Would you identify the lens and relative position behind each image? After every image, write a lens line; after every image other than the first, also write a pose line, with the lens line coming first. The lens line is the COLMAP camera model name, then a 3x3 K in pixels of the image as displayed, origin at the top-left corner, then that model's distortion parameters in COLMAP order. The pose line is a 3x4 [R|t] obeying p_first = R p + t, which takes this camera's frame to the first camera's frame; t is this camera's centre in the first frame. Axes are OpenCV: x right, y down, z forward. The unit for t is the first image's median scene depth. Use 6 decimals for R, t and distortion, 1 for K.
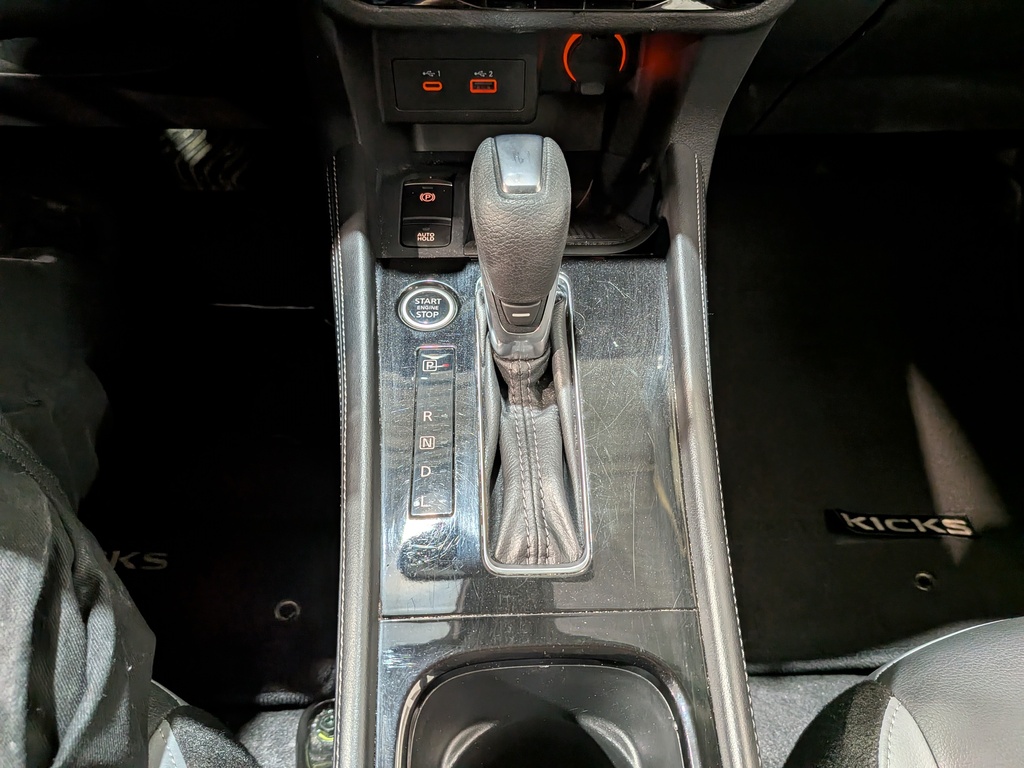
lens RADIAL K [[744.1, 0, 513.3], [0, 744.1, 393.5], [0, 0, 1]] dist [0.056454, -0.100786]
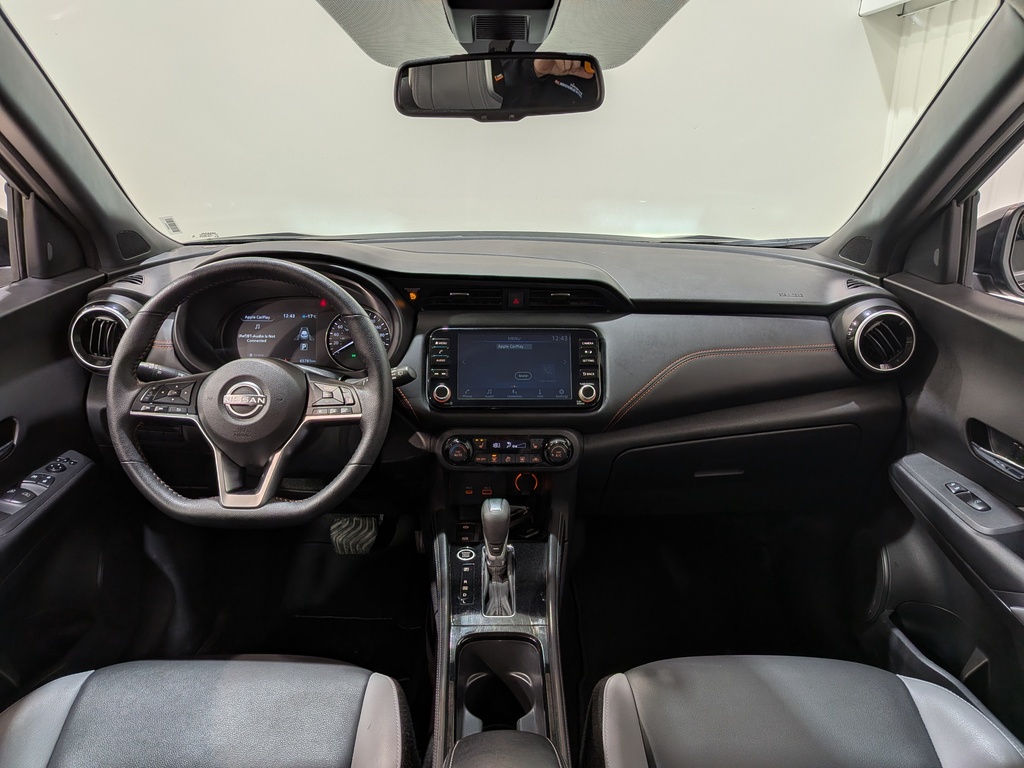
lens RADIAL K [[744.1, 0, 512.0], [0, 744.1, 389.0], [0, 0, 1]] dist [0.056454, -0.100786]
pose [[0.999852, -0.008298, -0.015068, 0.124720], [-0.001612, 0.826903, -0.562342, 1.055460], [0.017126, 0.562283, 0.826768, -1.917558]]
